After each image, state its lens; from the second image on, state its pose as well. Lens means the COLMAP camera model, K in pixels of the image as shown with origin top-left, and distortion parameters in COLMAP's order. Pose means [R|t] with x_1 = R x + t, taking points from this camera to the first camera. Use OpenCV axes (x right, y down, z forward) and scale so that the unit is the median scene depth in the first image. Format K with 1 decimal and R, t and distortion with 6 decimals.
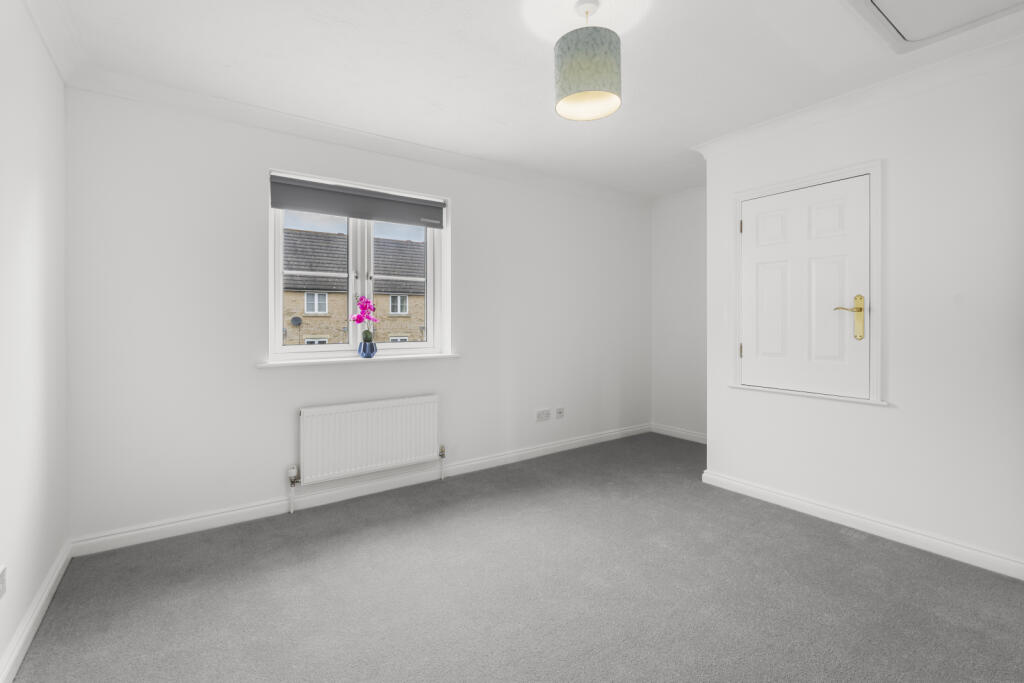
lens RADIAL K [[460.5, 0, 499.1], [0, 460.5, 320.5], [0, 0, 1]] dist [0.001033, -0.000256]
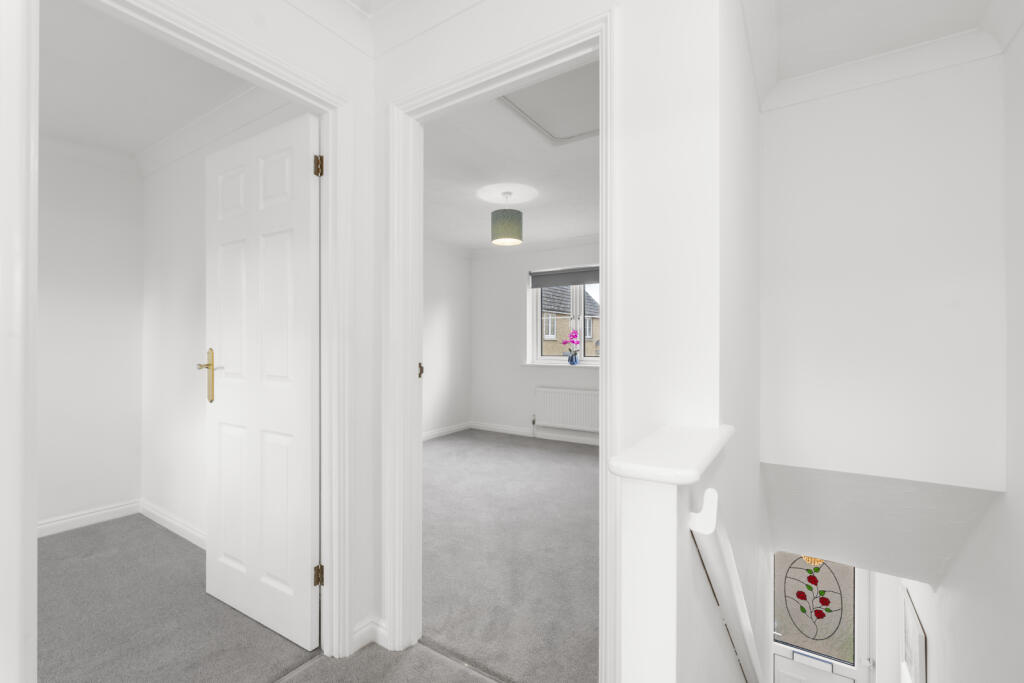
lens RADIAL K [[460.5, 0, 504.8], [0, 460.5, 340.3], [0, 0, 1]] dist [0.001033, -0.000256]
pose [[0.361112, 0.006772, -0.932498, 1.249502], [0.002749, 0.999962, 0.008326, -0.026607], [0.932519, -0.005570, 0.361079, 0.132993]]
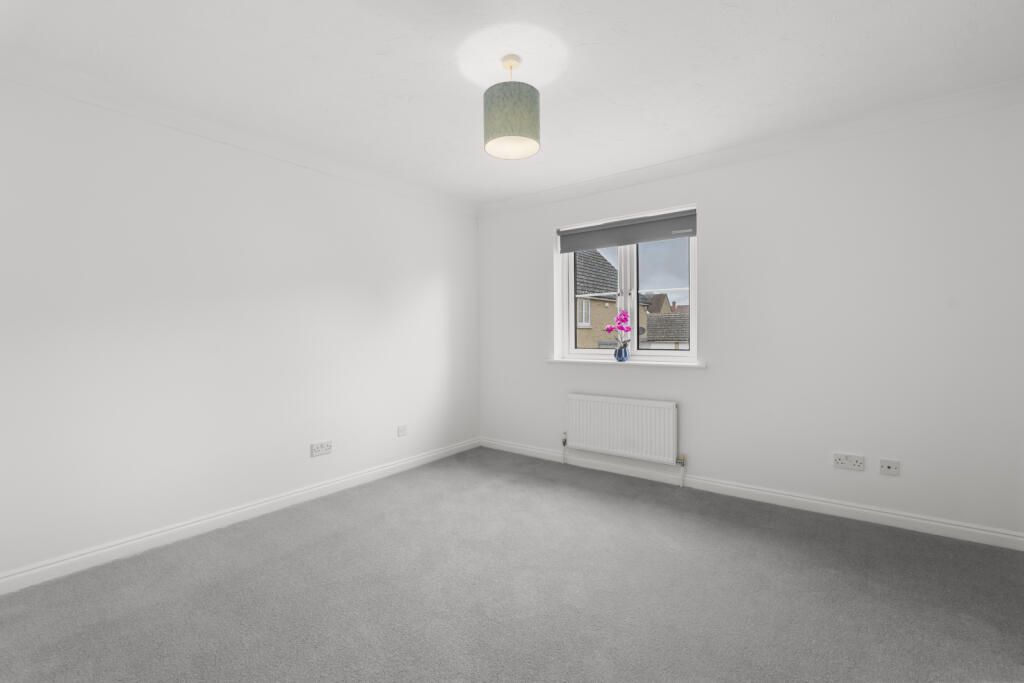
lens RADIAL K [[460.5, 0, 514.5], [0, 460.5, 337.4], [0, 0, 1]] dist [0.001033, -0.000256]
pose [[0.313308, 0.020028, -0.949441, 0.768438], [0.012398, 0.999606, 0.025177, -0.015327], [0.949571, -0.019659, 0.312936, 0.363123]]
